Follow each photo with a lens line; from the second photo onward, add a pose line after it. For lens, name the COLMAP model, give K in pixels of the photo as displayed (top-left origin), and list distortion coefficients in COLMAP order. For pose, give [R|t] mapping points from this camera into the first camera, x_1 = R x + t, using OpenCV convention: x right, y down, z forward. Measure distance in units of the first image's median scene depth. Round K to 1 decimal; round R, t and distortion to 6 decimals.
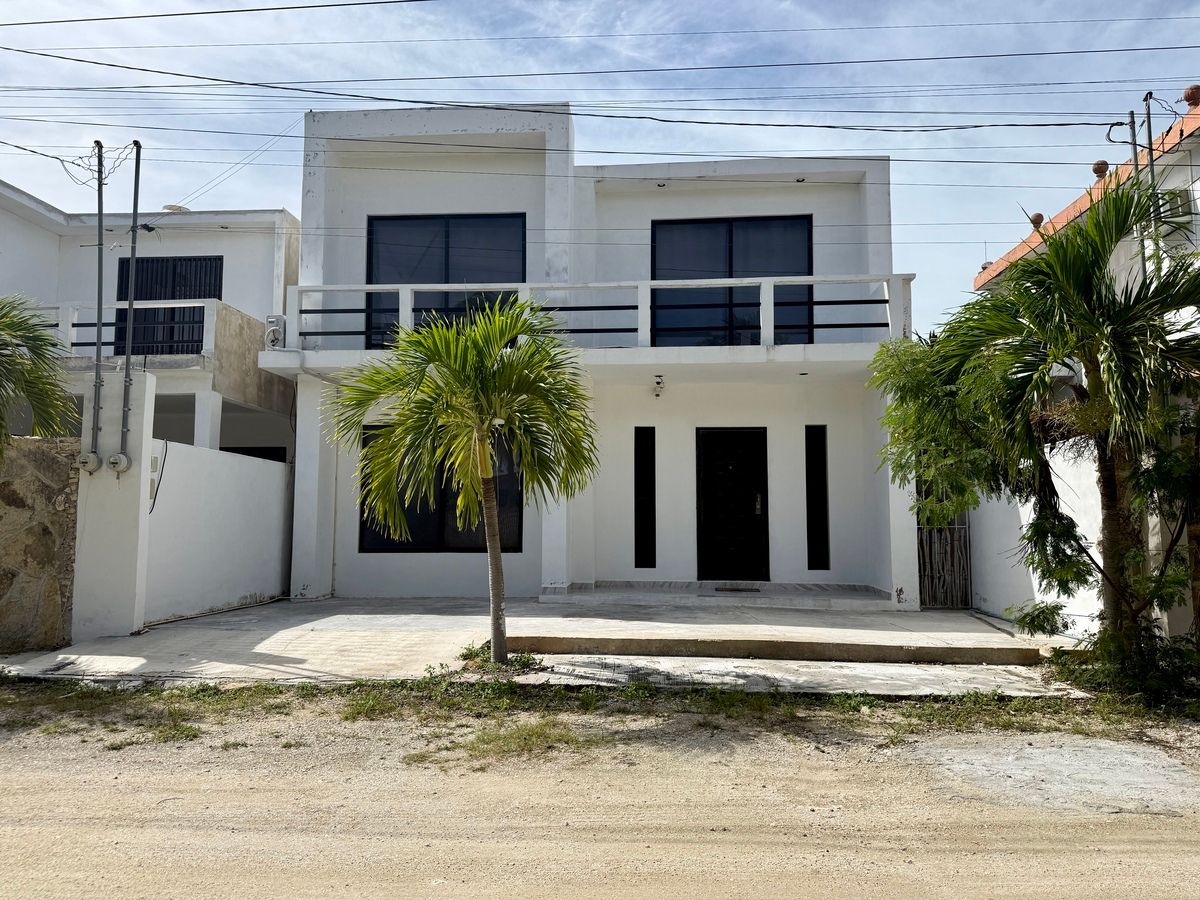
lens RADIAL K [[850.0, 0, 600.0], [0, 850.0, 450.0], [0, 0, 1]] dist [0.078793, -0.002037]
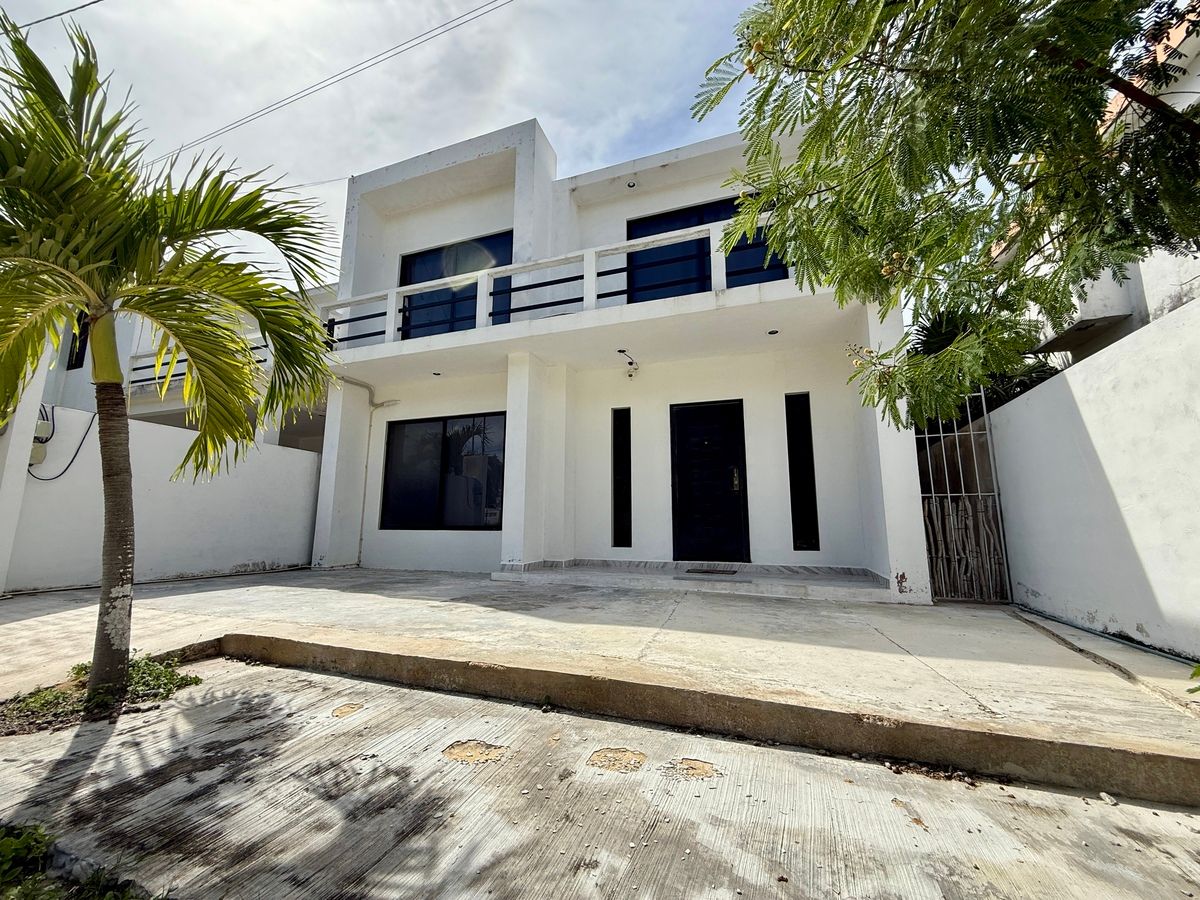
lens RADIAL K [[479.3, 0, 600.0], [0, 479.3, 450.0], [0, 0, 1]] dist [-0.001186, 0.000147]
pose [[0.964373, -0.040518, -0.261424, 0.197347], [0.020202, 0.996595, -0.079936, 0.076533], [0.263773, 0.071807, 0.961908, 0.490046]]
